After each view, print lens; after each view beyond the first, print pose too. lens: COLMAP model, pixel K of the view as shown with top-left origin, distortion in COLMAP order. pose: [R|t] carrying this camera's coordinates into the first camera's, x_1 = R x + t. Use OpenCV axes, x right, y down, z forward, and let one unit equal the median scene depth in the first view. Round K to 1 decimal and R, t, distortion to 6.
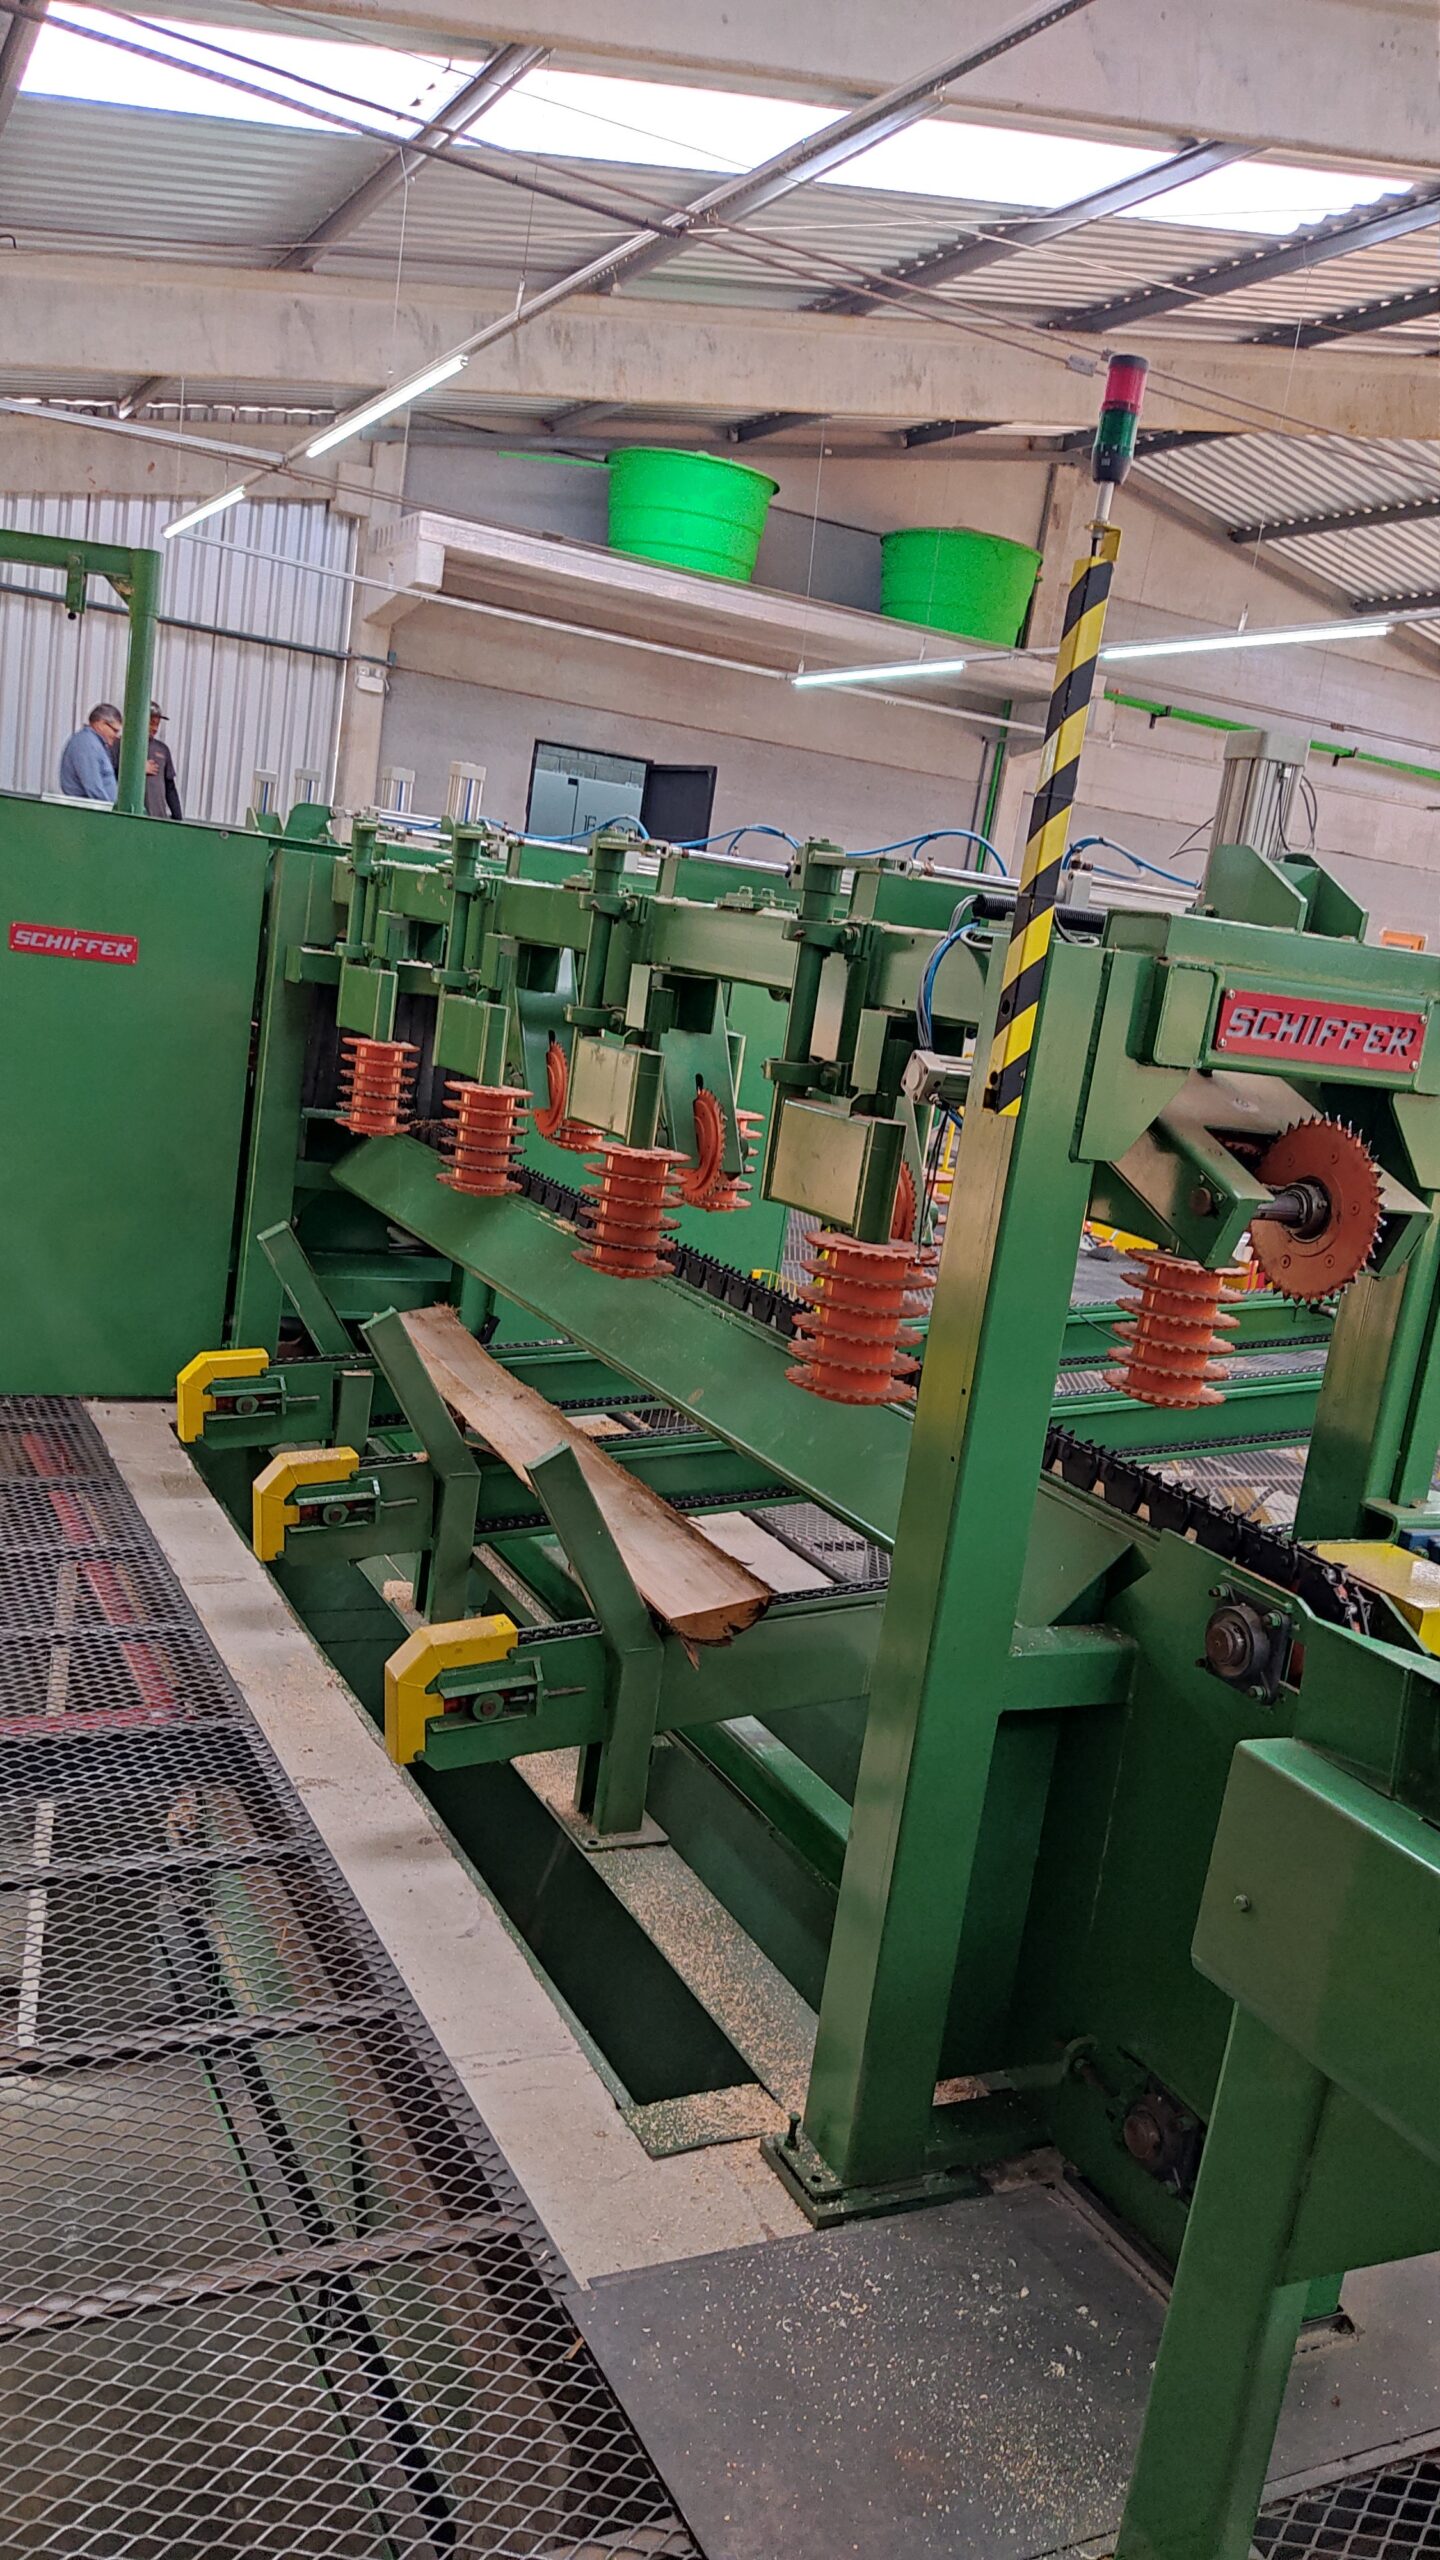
lens RADIAL K [[1924.5, 0, 720.0], [0, 1924.5, 1280.0], [0, 0, 1]] dist [-0.042542, 0.061288]
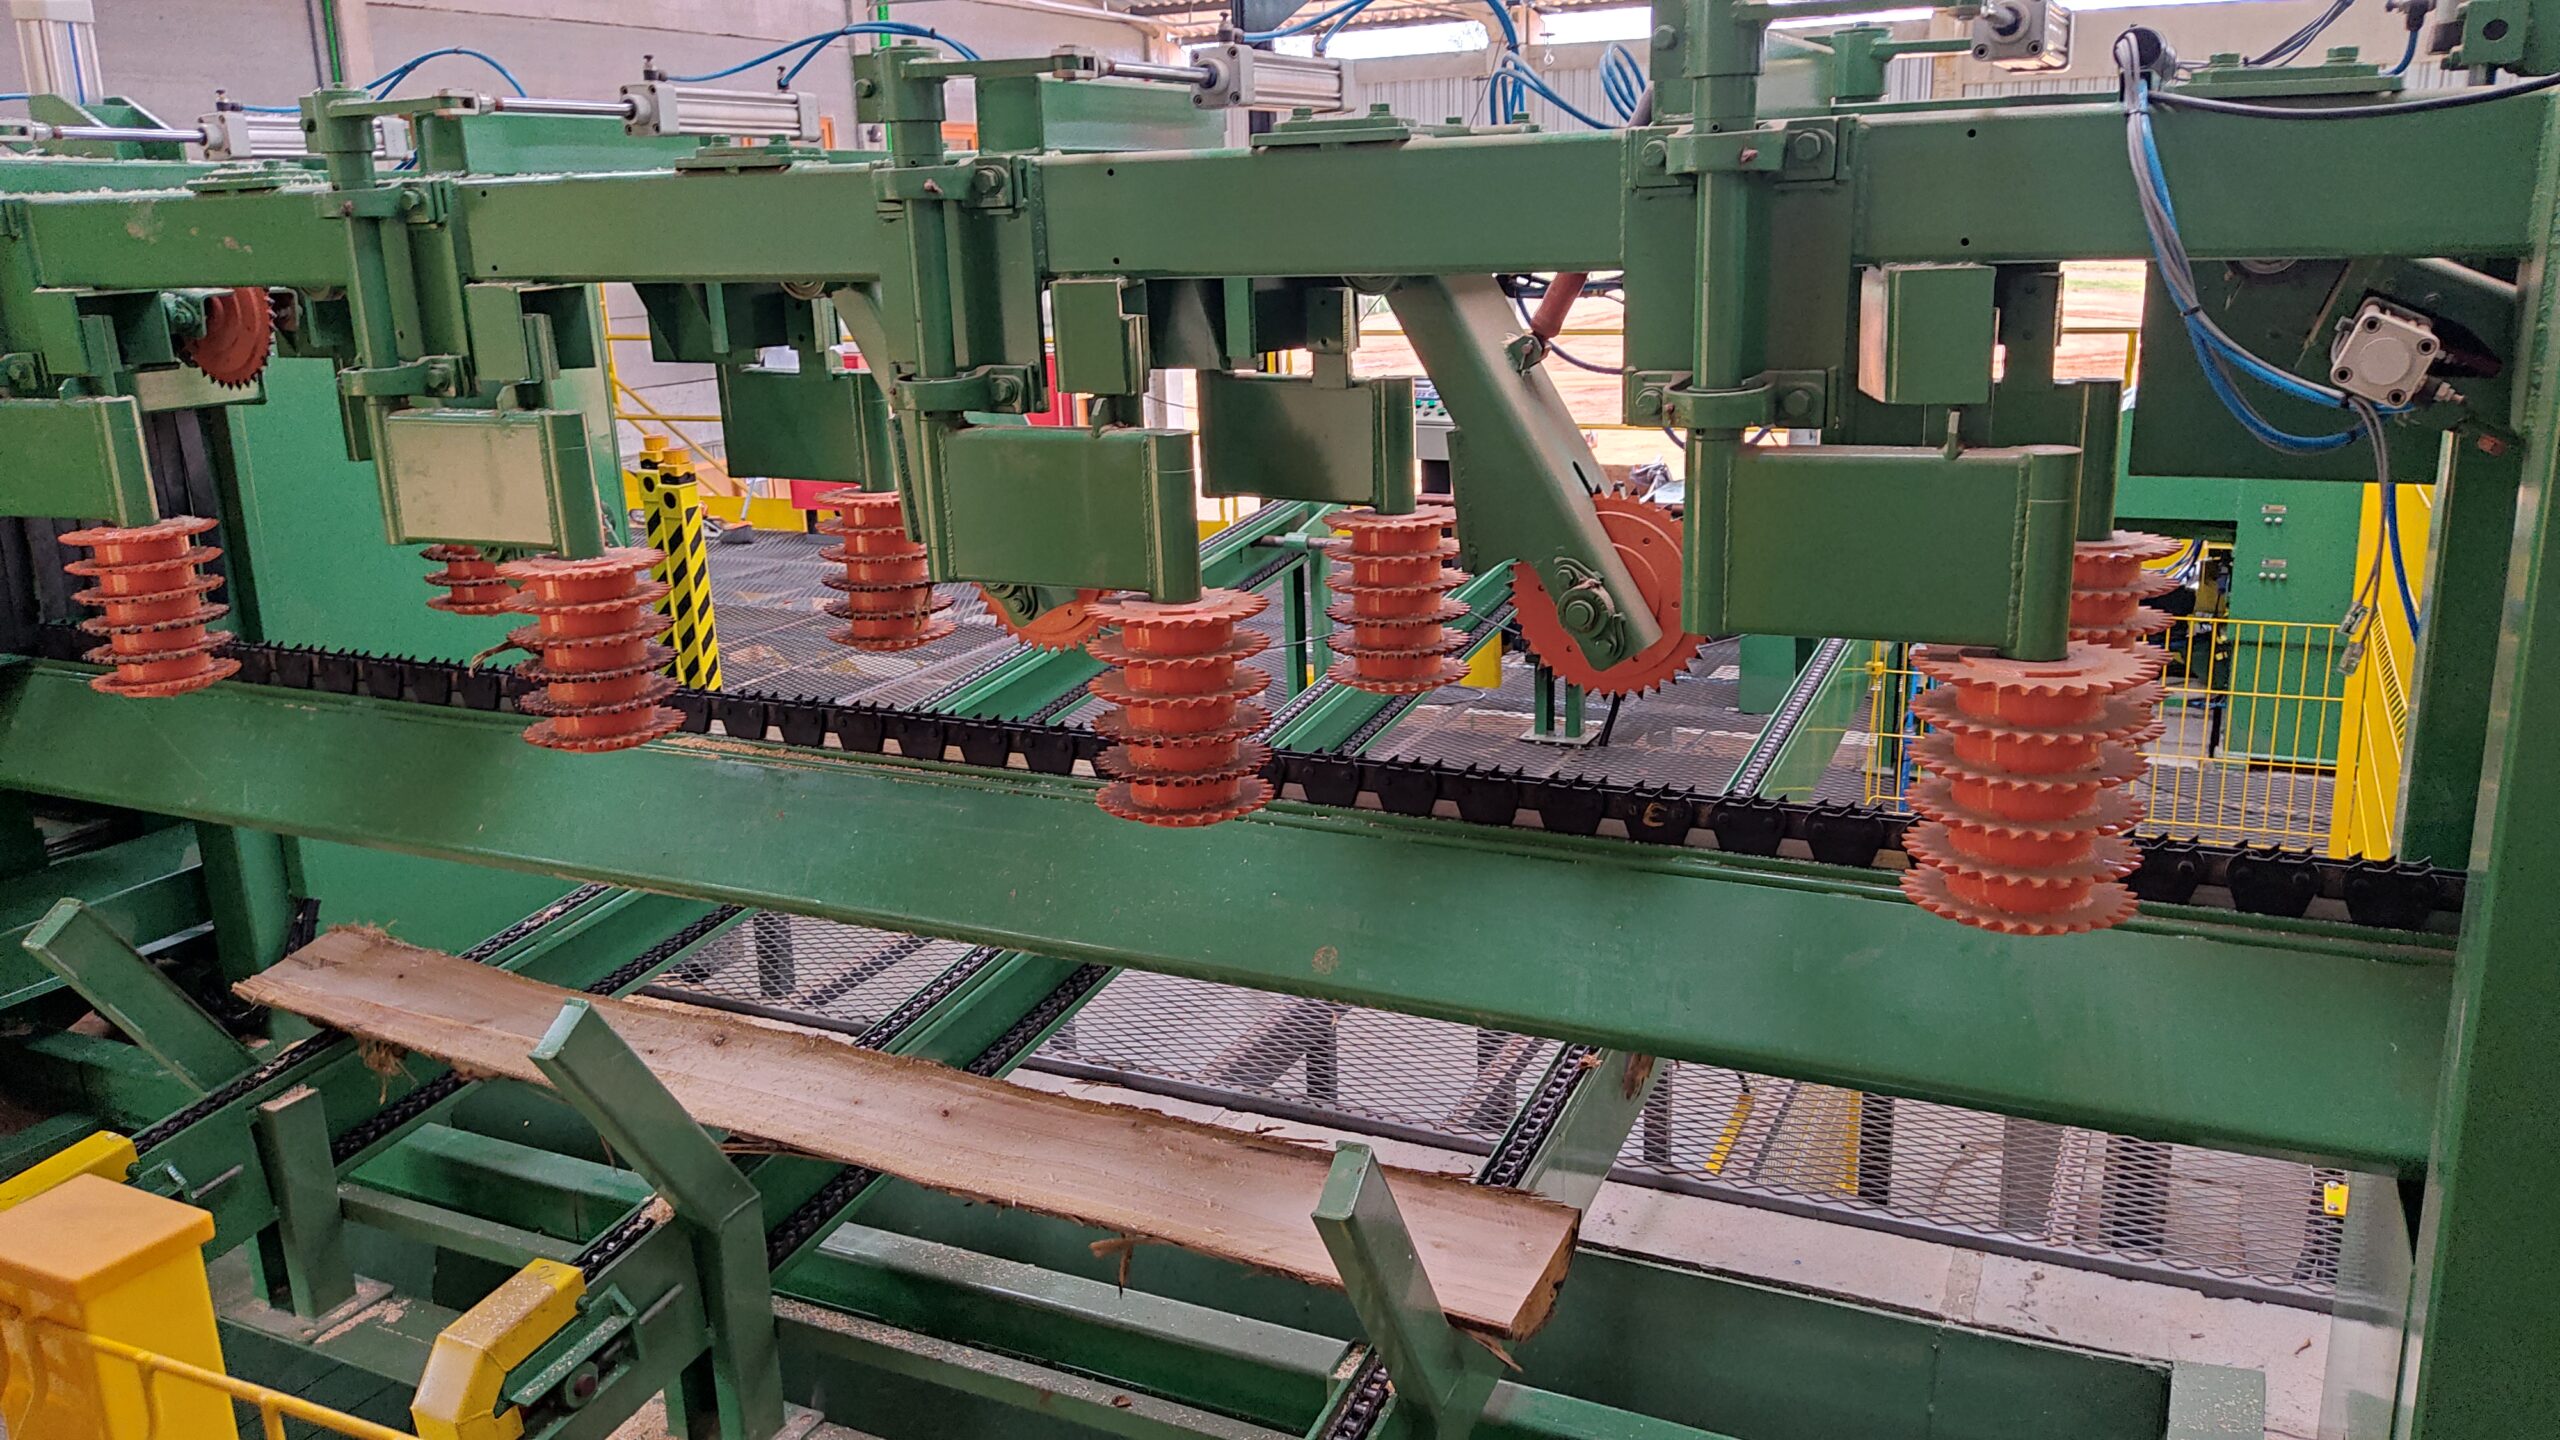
lens RADIAL K [[1924.5, 0, 1280.0], [0, 1924.5, 720.0], [0, 0, 1]] dist [-0.042542, 0.061288]
pose [[0.772630, -0.353970, 0.527018, -0.181551], [0.266817, 0.934313, 0.236364, -0.091150], [-0.576065, -0.042005, 0.816324, 0.298806]]
